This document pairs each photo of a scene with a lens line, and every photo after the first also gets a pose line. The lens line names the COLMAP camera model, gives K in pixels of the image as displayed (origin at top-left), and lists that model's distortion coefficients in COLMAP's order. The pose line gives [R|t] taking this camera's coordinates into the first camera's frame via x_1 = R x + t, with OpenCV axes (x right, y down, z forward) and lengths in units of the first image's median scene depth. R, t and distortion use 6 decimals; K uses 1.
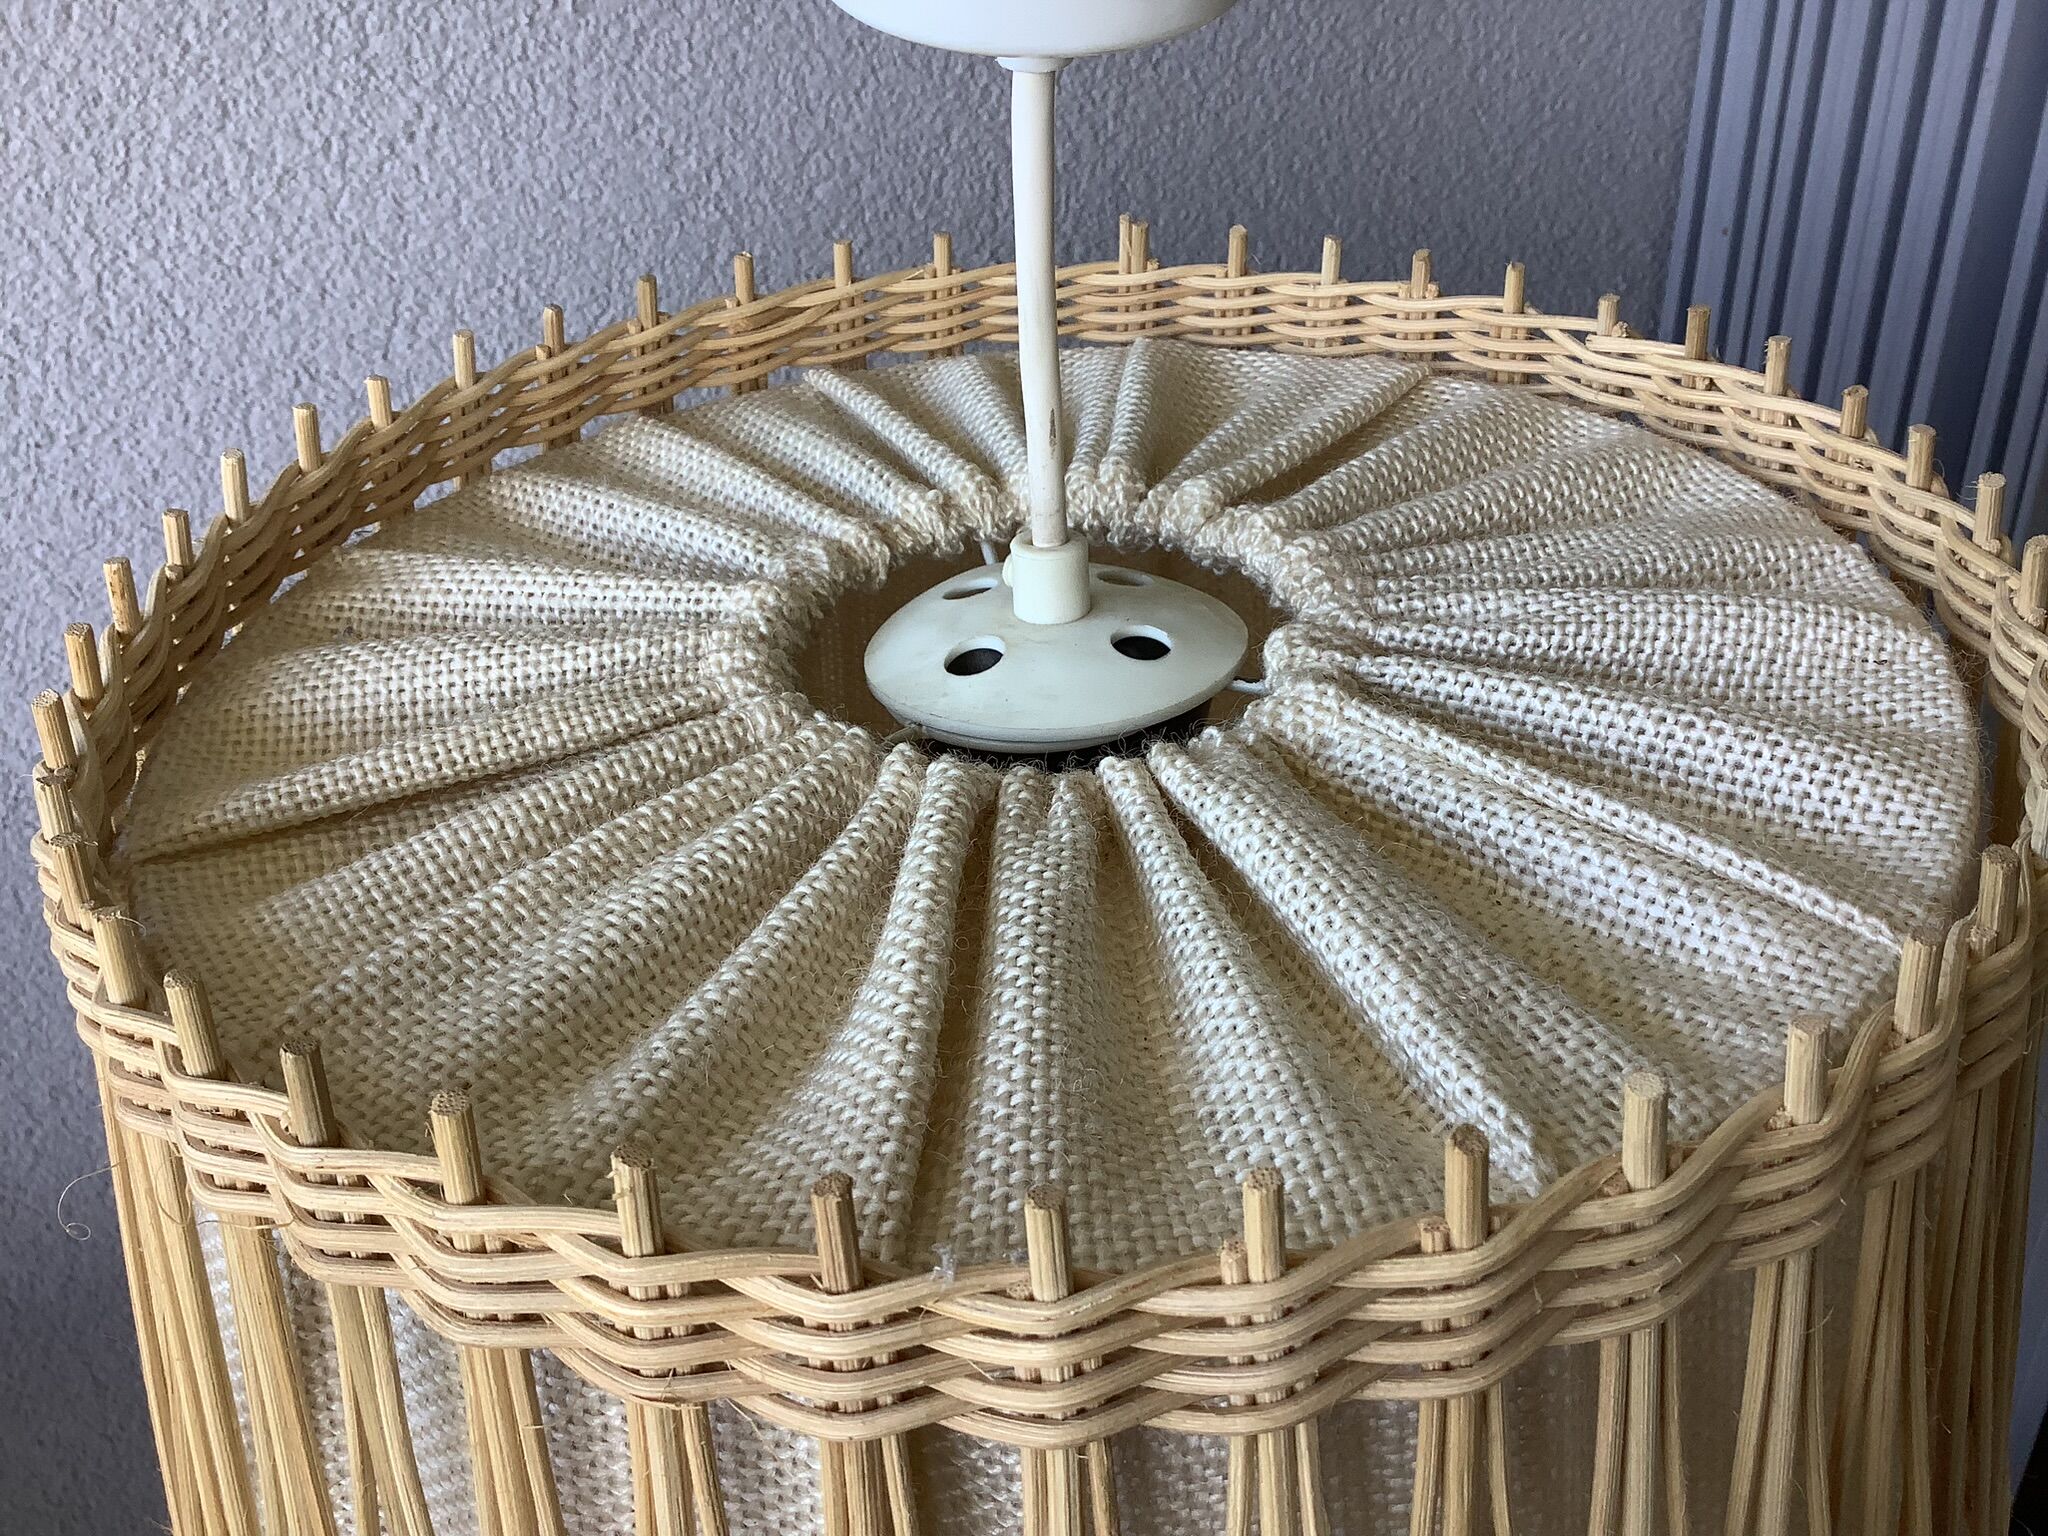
lens RADIAL K [[1883.5, 0, 1024.0], [0, 1883.5, 768.0], [0, 0, 1]] dist [-0.096842, -0.007722]
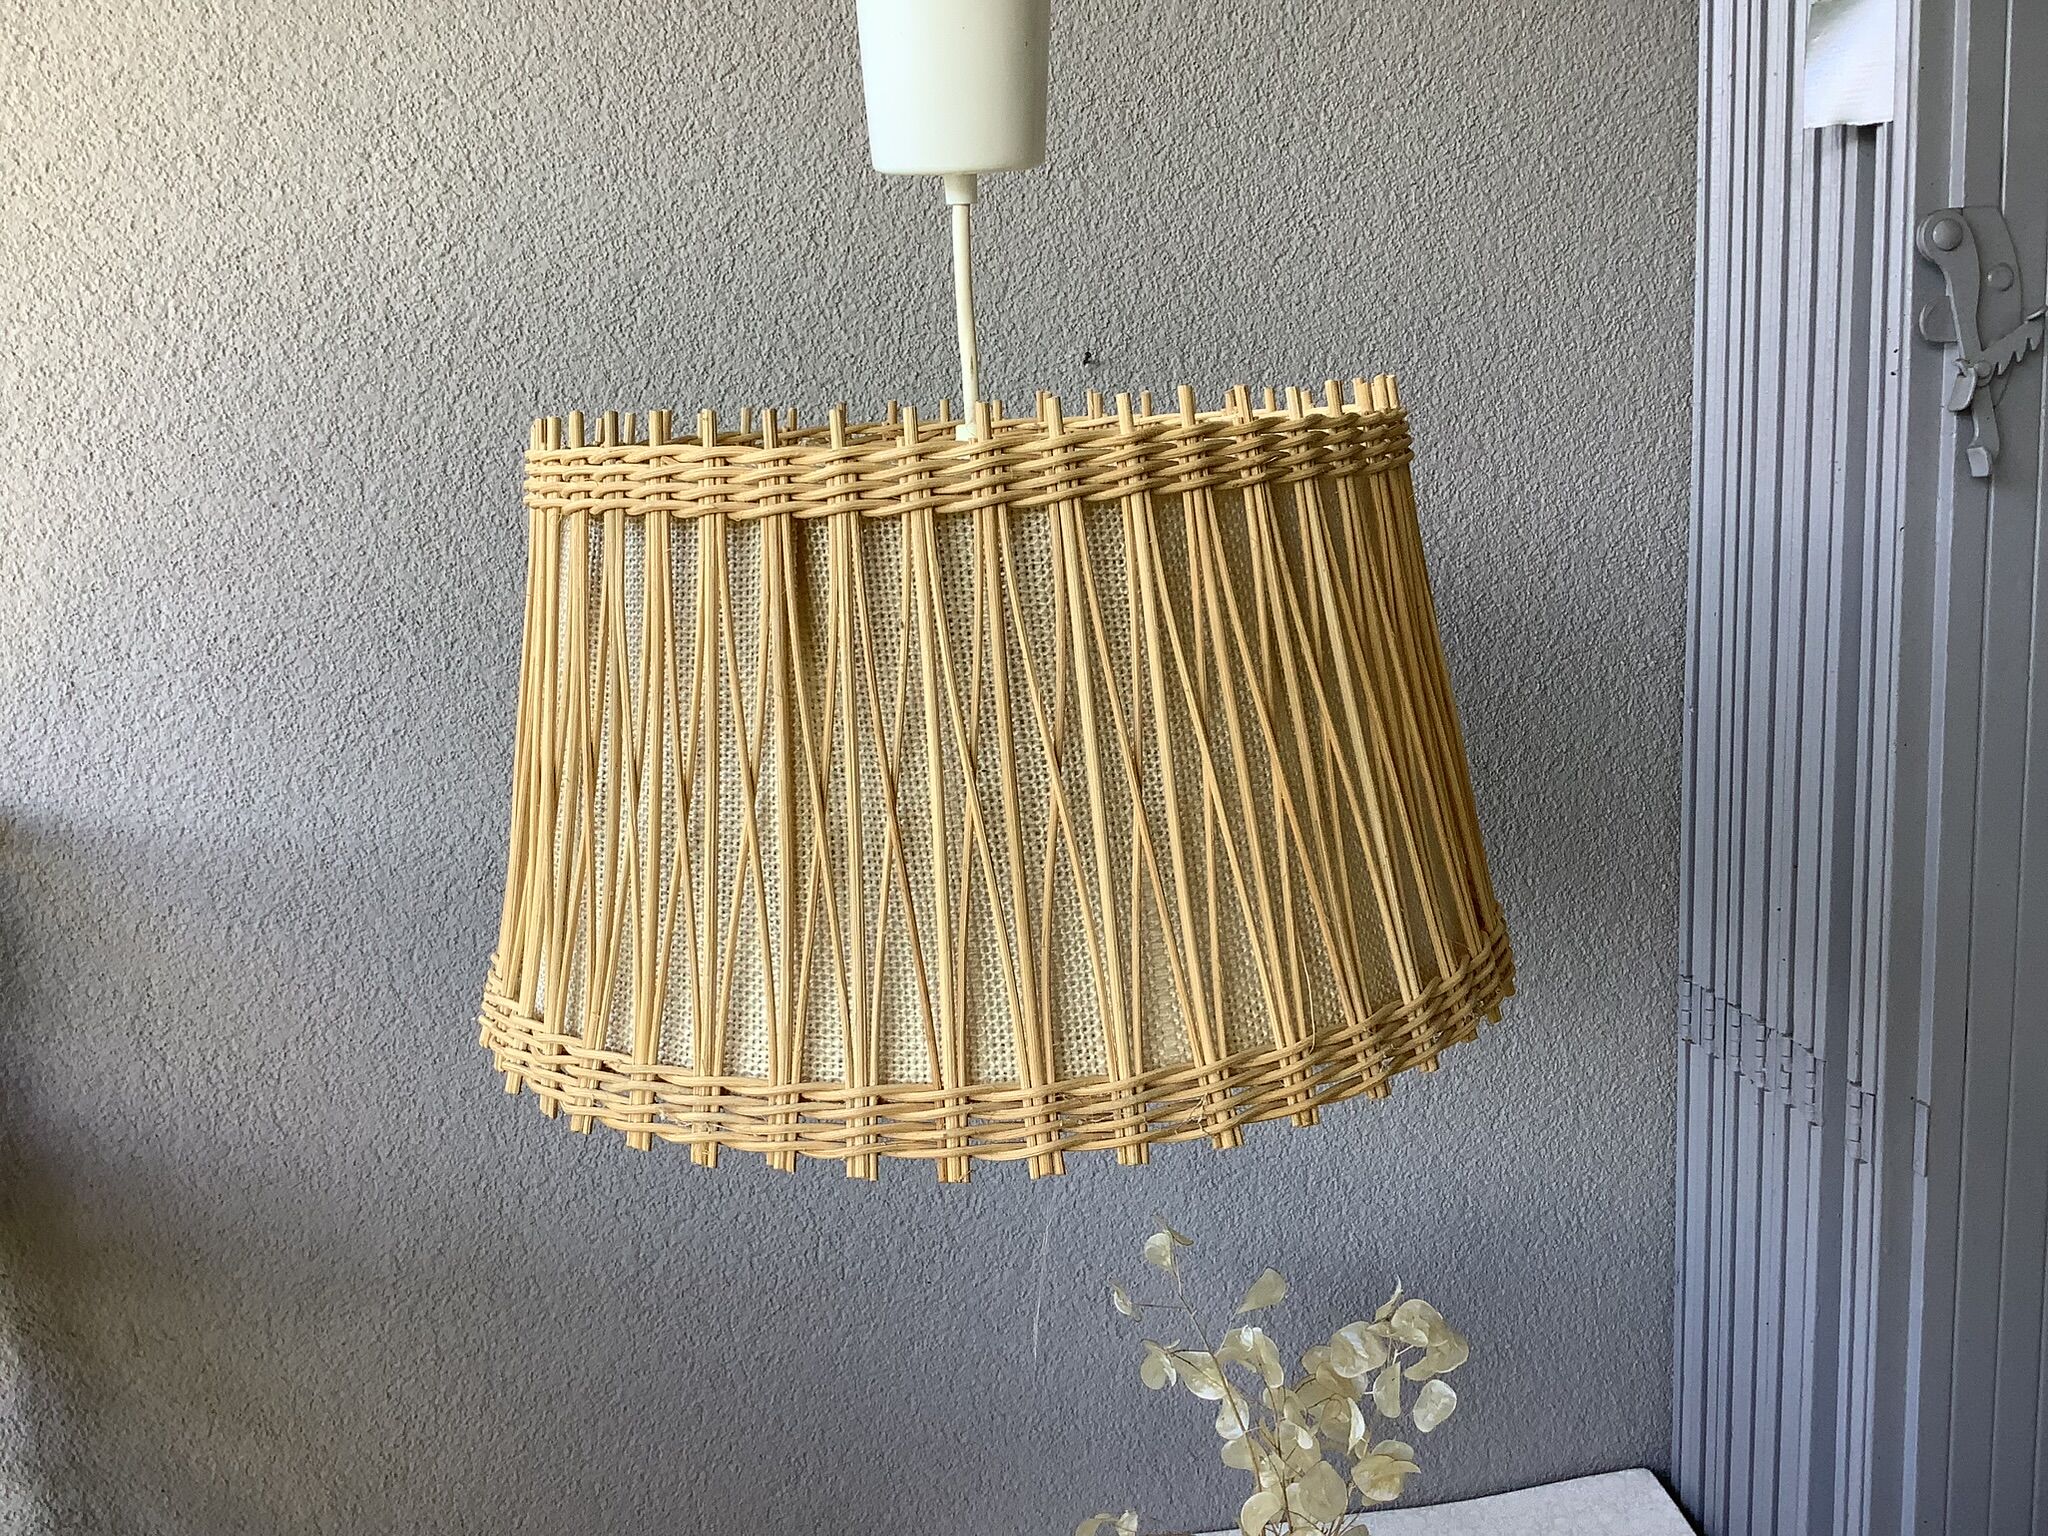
lens RADIAL K [[1883.5, 0, 1024.0], [0, 1883.5, 768.0], [0, 0, 1]] dist [-0.096842, -0.007722]
pose [[0.968974, 0.020732, -0.246290, 0.235826], [-0.118380, 0.913672, -0.388831, 0.427644], [0.216967, 0.405923, 0.887779, -0.296169]]
